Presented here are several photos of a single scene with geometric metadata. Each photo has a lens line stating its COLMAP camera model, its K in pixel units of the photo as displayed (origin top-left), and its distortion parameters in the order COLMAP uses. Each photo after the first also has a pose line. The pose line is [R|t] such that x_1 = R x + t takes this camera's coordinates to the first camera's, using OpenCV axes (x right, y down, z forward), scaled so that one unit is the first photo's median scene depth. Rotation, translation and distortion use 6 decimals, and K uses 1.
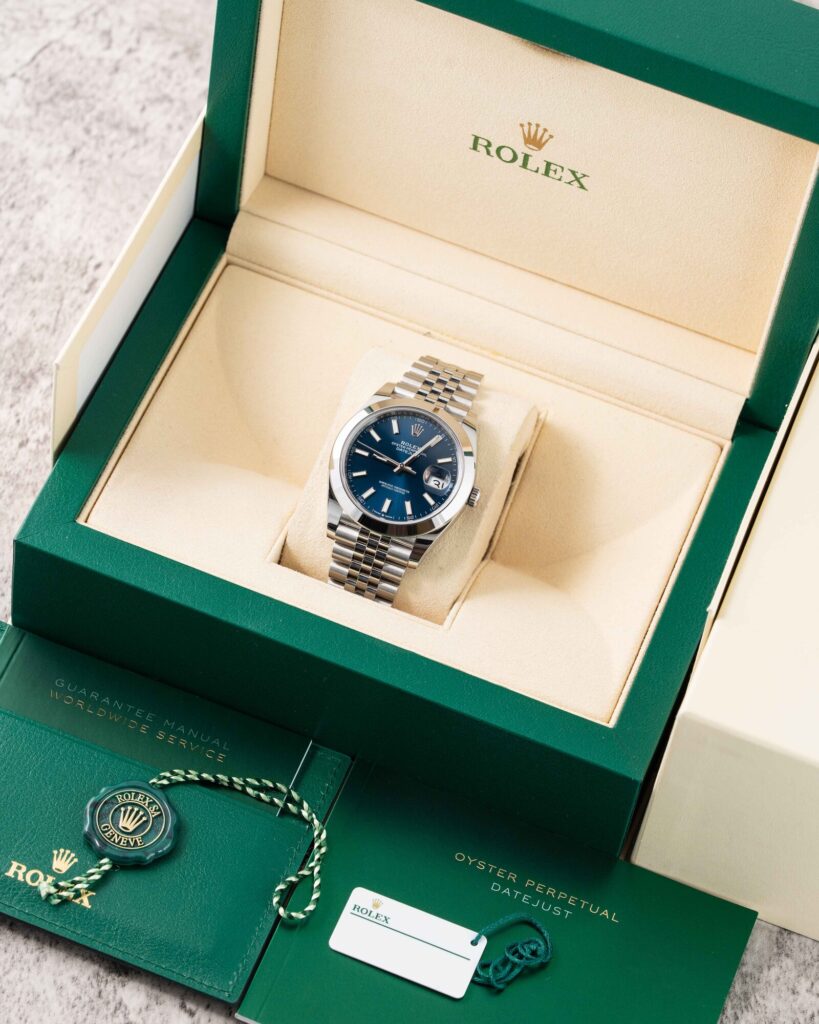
lens RADIAL K [[3873.5, 0, 410.9], [0, 3873.5, 513.1], [0, 0, 1]] dist [-0.131601, 0.000000]
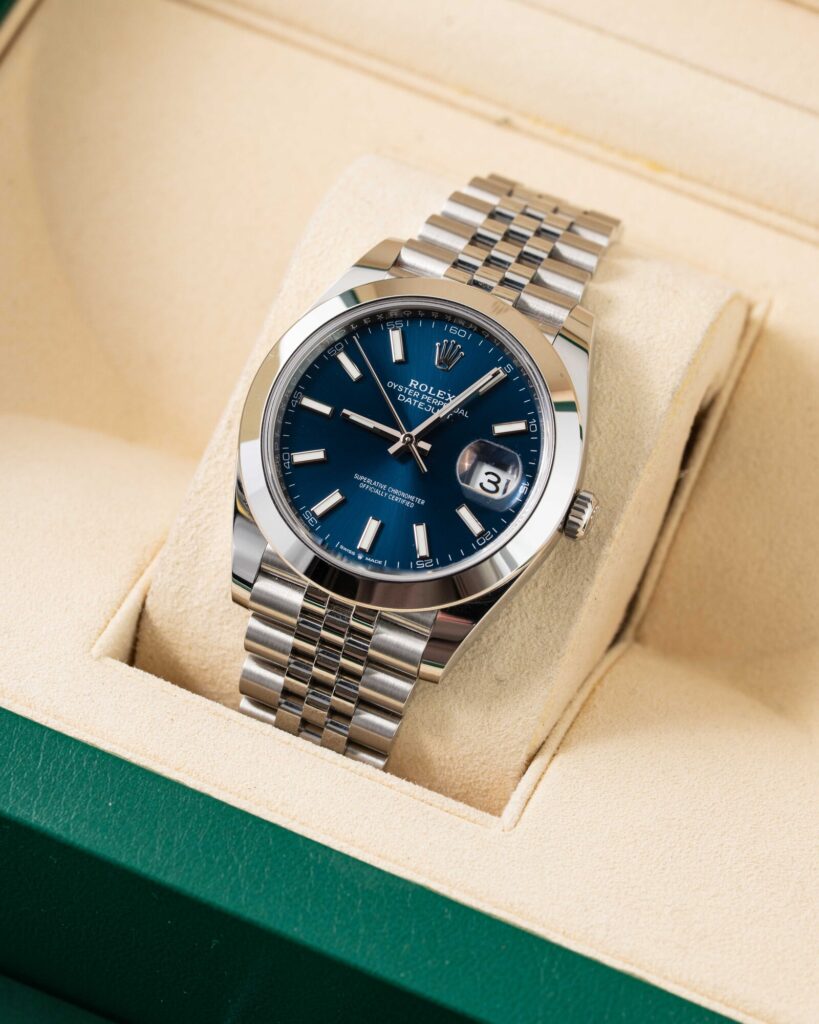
lens RADIAL K [[3873.5, 0, 406.2], [0, 3873.5, 508.7], [0, 0, 1]] dist [-0.131601, 0.000000]
pose [[0.994074, 0.016677, -0.107420, 0.042635], [-0.009235, 0.997546, 0.069408, -0.033730], [0.108314, -0.068004, 0.991788, 0.575005]]
